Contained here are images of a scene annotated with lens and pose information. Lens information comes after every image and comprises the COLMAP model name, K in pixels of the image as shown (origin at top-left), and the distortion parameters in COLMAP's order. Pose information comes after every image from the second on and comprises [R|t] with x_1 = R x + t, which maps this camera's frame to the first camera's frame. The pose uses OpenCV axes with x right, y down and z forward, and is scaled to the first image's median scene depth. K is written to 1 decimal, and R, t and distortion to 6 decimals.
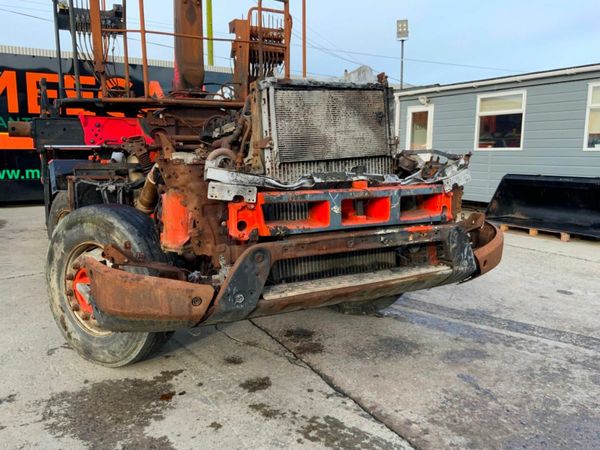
lens RADIAL K [[498.9, 0, 300.0], [0, 498.9, 225.0], [0, 0, 1]] dist [0.063681, -0.116826]
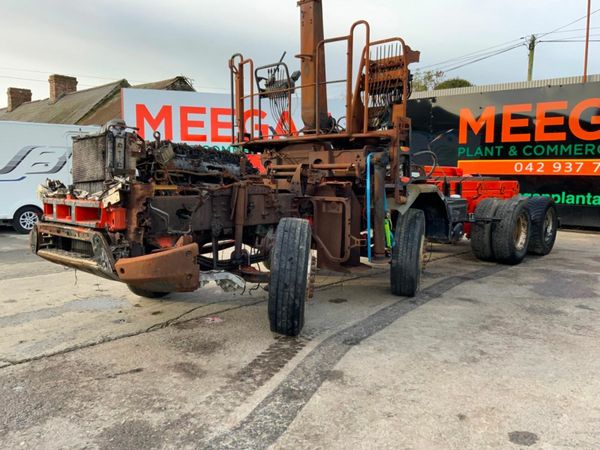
lens RADIAL K [[498.9, 0, 300.0], [0, 498.9, 225.0], [0, 0, 1]] dist [0.063681, -0.116826]
pose [[0.317112, 0.088841, -0.944218, 1.377463], [-0.136382, 0.989526, 0.047300, -0.123414], [0.938531, 0.113775, 0.325907, 0.846150]]
